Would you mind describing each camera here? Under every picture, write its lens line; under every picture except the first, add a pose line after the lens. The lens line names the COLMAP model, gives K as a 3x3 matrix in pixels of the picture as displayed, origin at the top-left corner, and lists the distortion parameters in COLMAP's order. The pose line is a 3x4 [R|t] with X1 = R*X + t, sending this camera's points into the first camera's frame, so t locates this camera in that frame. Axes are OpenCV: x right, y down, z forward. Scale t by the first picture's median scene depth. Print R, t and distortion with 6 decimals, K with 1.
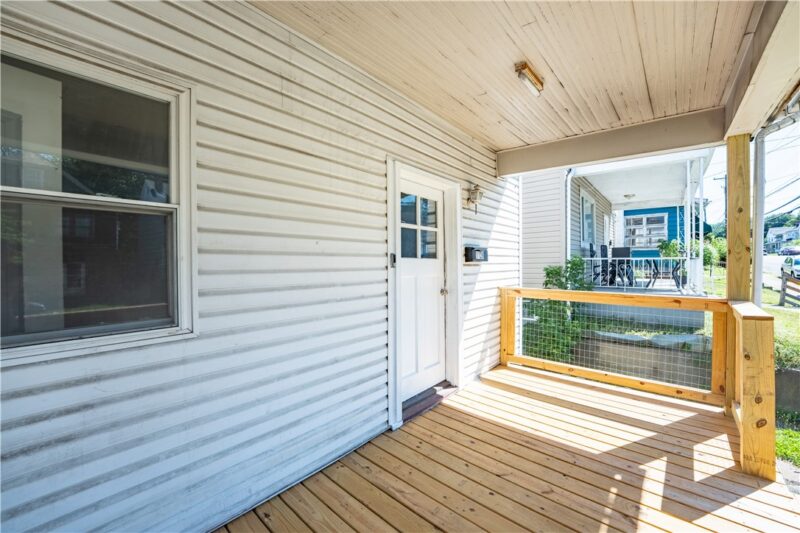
lens RADIAL K [[325.2, 0, 400.0], [0, 325.2, 266.5], [0, 0, 1]] dist [-0.001553, -0.000187]
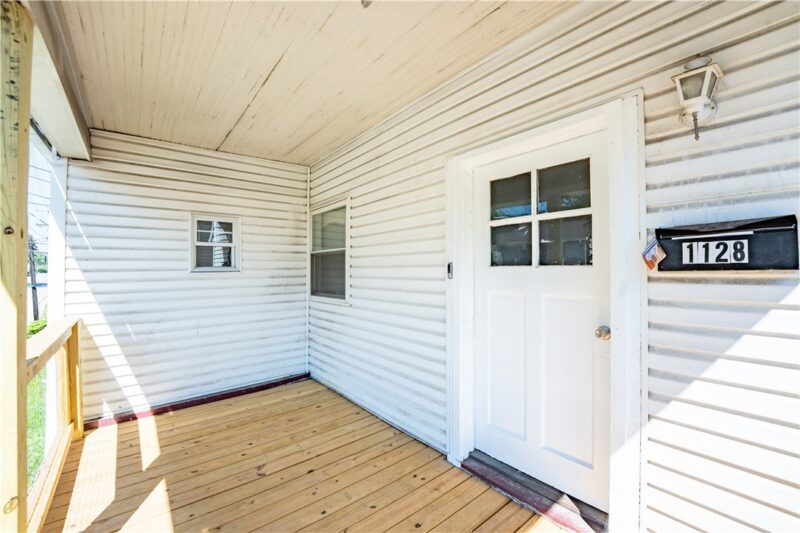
lens RADIAL K [[325.2, 0, 400.0], [0, 325.2, 266.5], [0, 0, 1]] dist [-0.001553, -0.000187]
pose [[-0.168748, -0.006406, -0.985638, 0.908283], [-0.003997, 0.999975, -0.005814, -0.024748], [0.985651, 0.002958, -0.168769, 1.044933]]
